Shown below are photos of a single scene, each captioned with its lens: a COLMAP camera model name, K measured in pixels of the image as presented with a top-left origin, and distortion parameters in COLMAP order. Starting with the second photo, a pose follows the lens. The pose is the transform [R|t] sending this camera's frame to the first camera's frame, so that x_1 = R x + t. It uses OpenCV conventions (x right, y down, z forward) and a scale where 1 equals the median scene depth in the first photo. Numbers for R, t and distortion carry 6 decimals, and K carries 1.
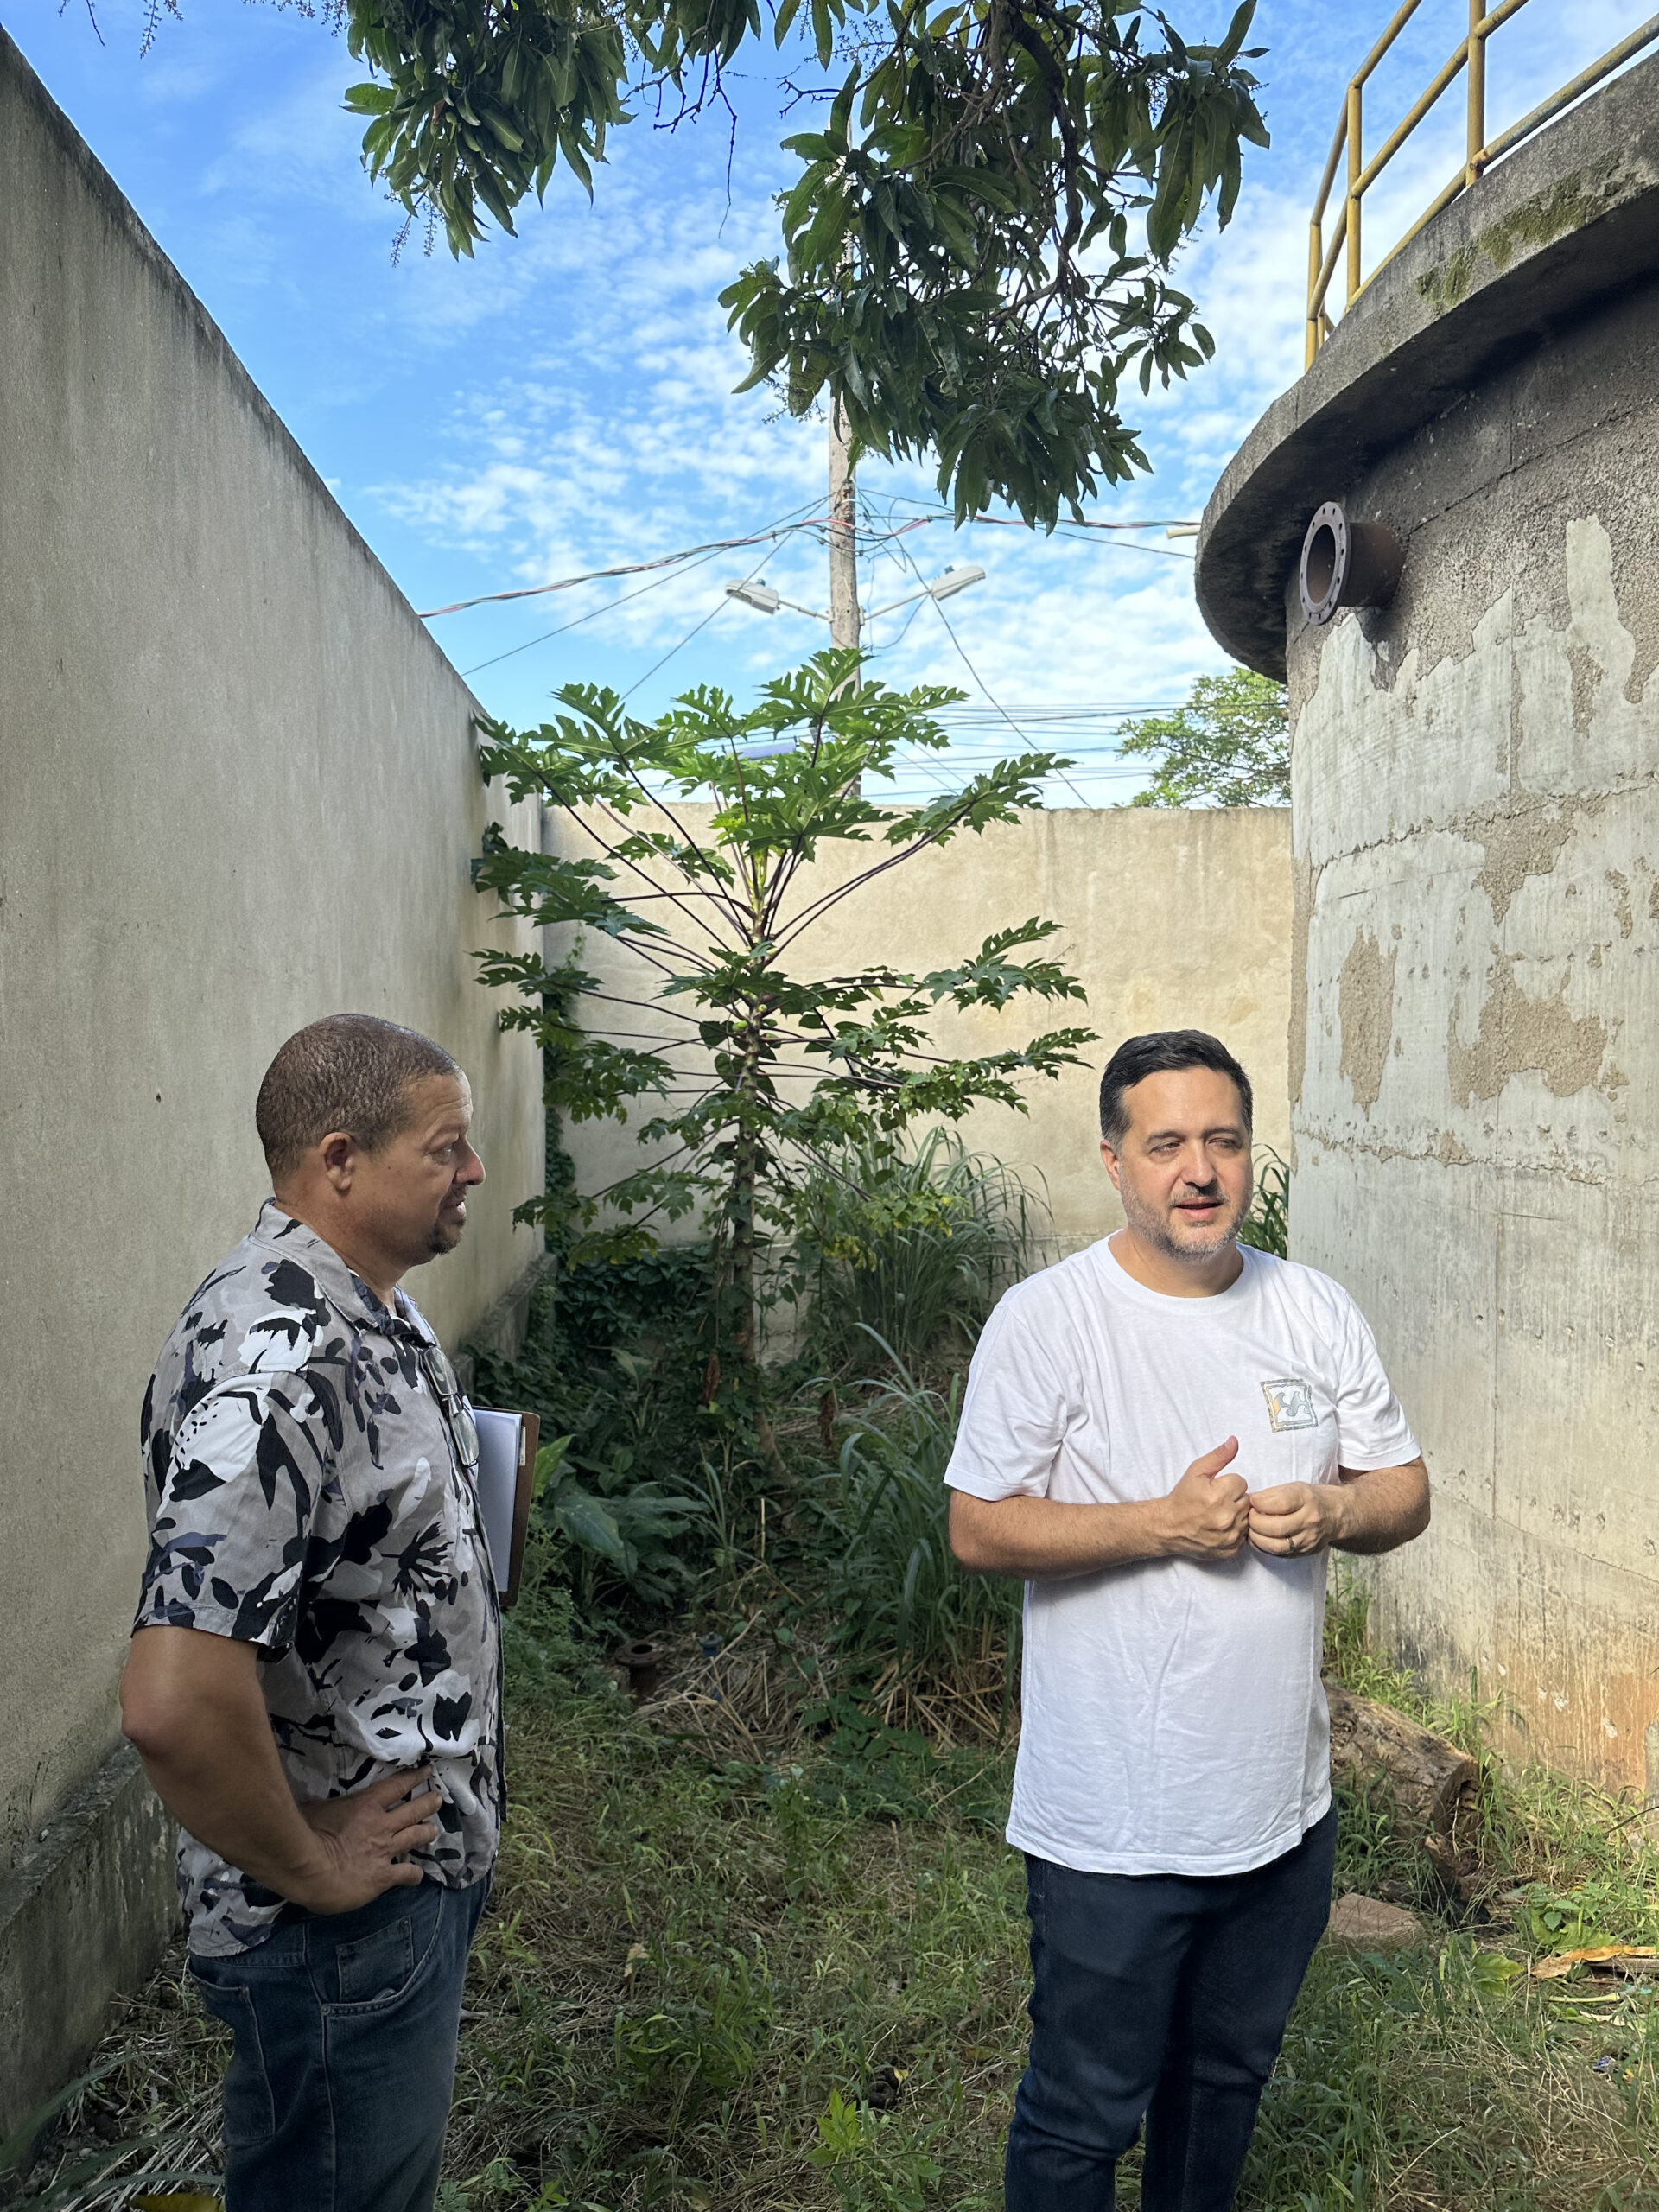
lens RADIAL K [[1543.8, 0, 815.8], [0, 1543.8, 1092.3], [0, 0, 1]] dist [0.030239, -0.031707]
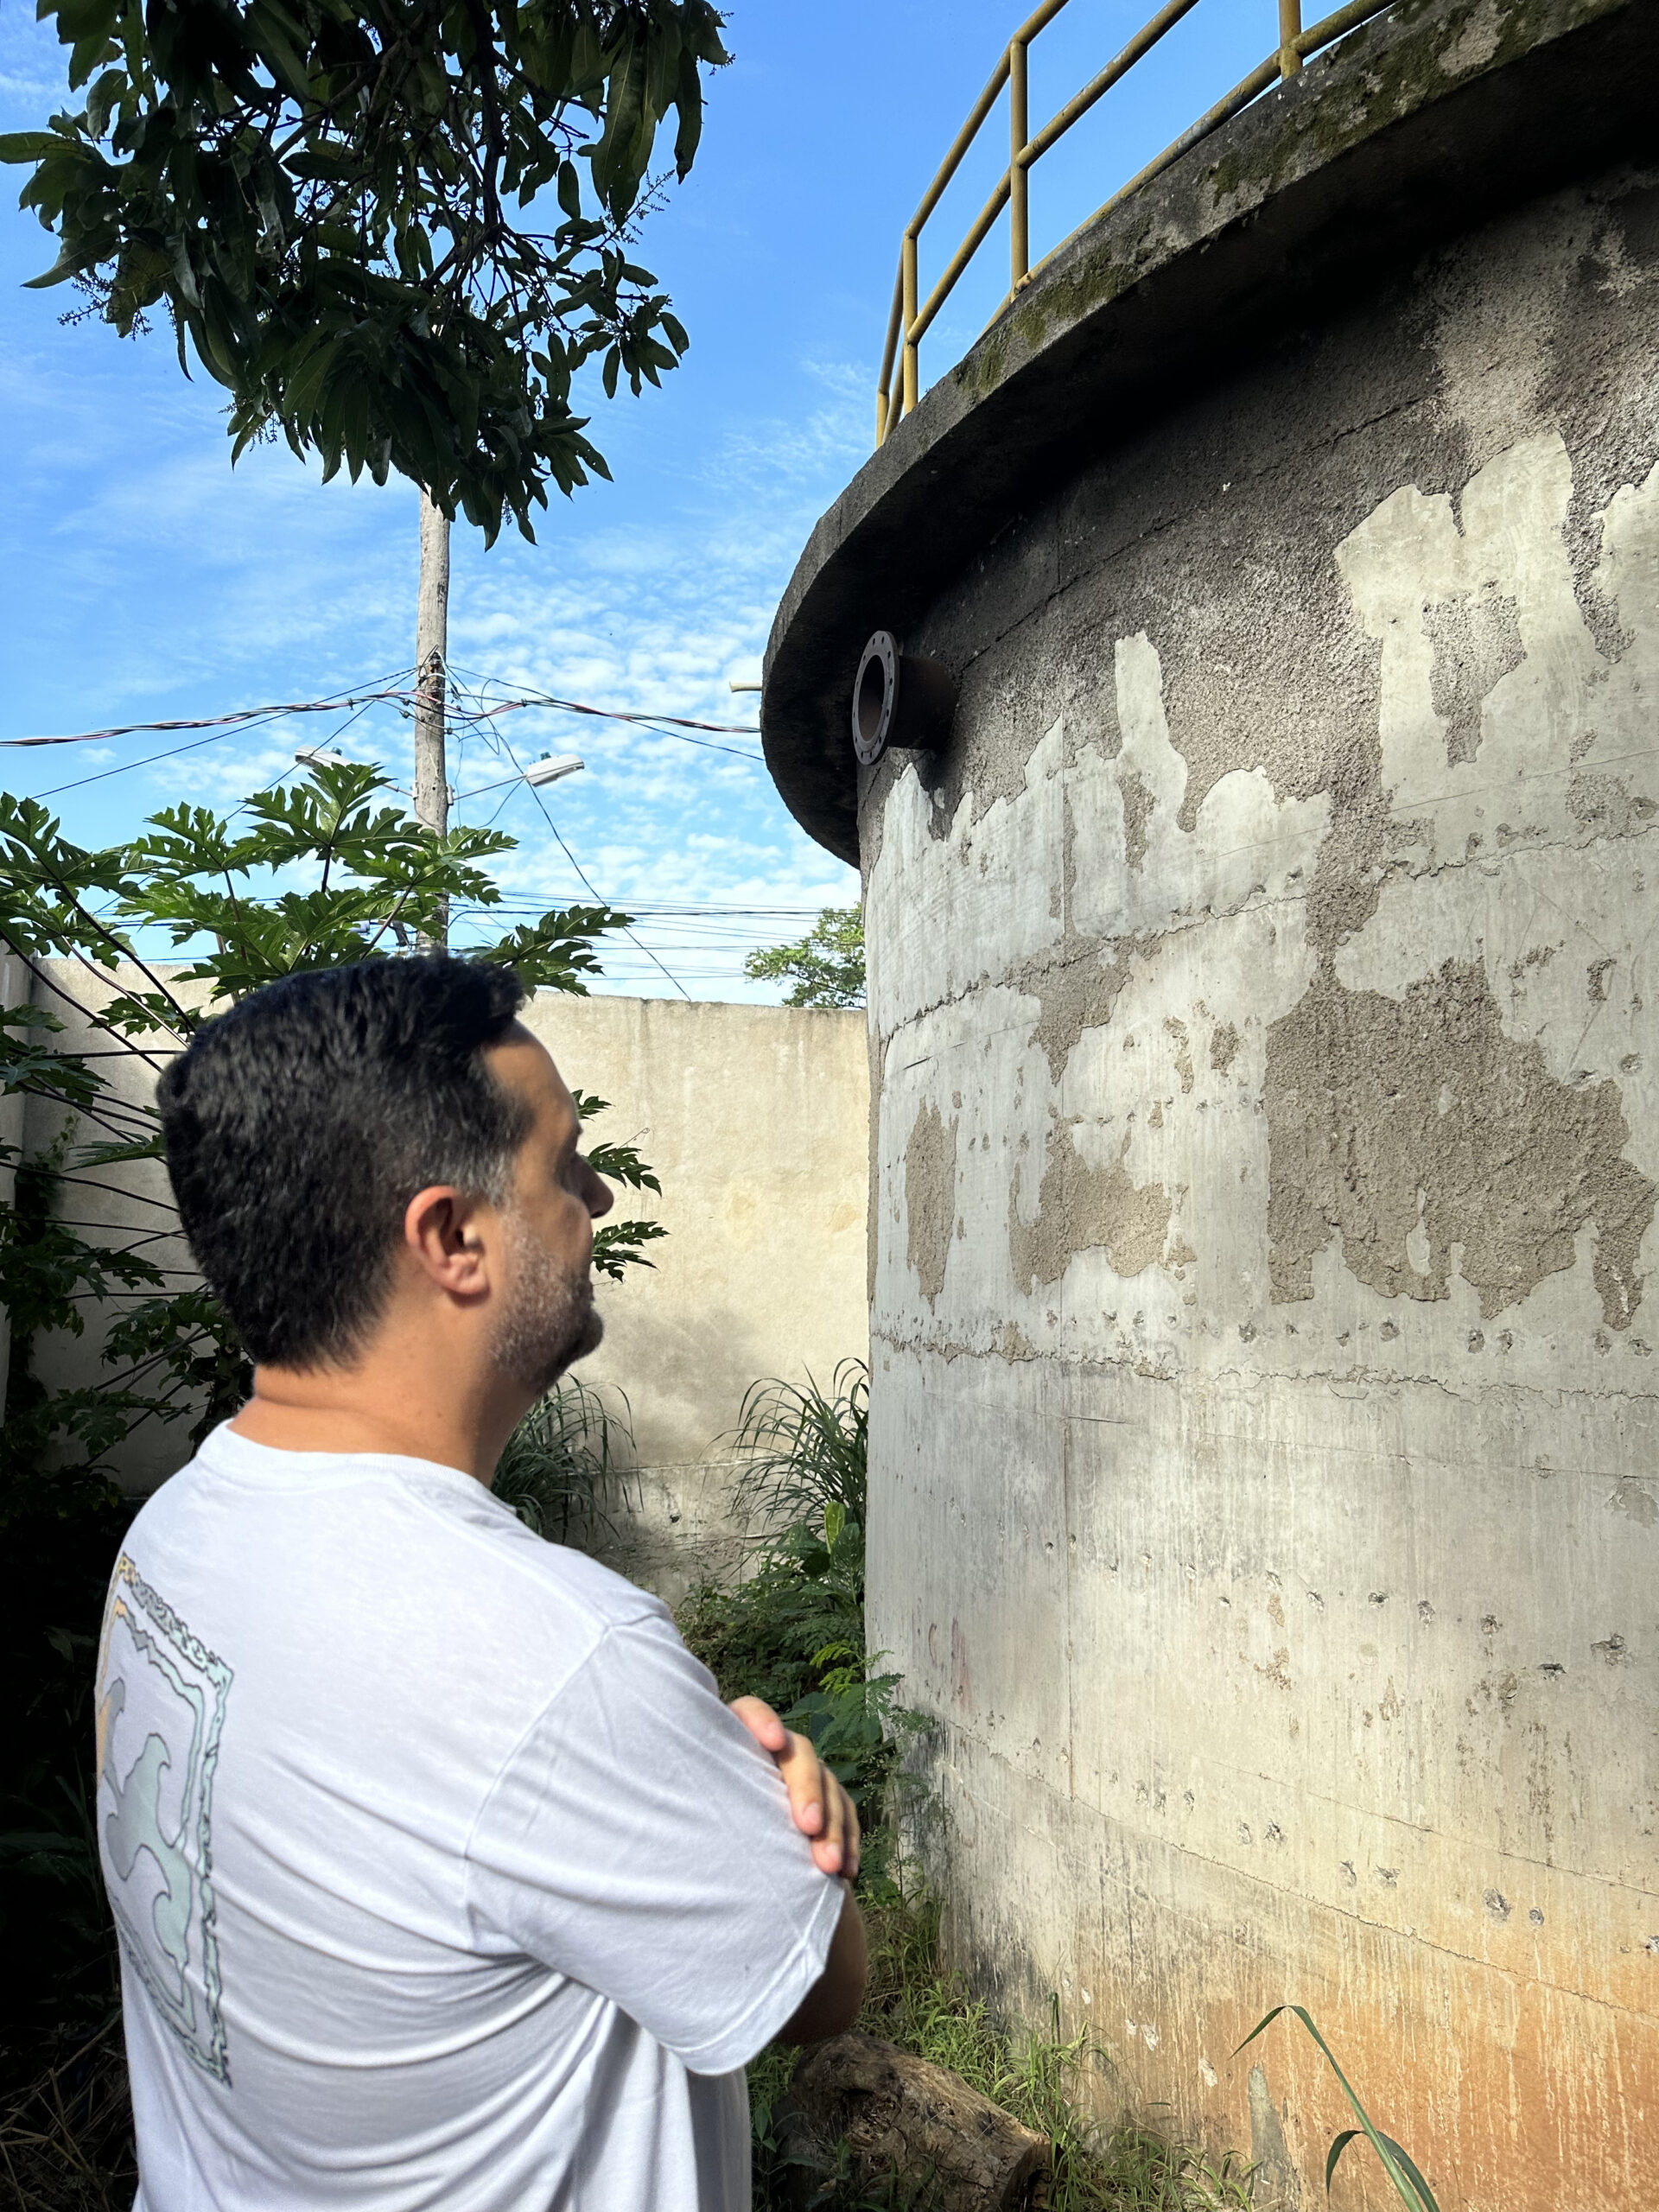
lens RADIAL K [[1543.8, 0, 816.2], [0, 1543.8, 1111.8], [0, 0, 1]] dist [0.030239, -0.031707]
pose [[0.973968, 0.027998, 0.224952, 0.115321], [0.003082, 0.990616, -0.136637, 0.027399], [-0.226666, 0.133774, 0.964742, 0.199603]]
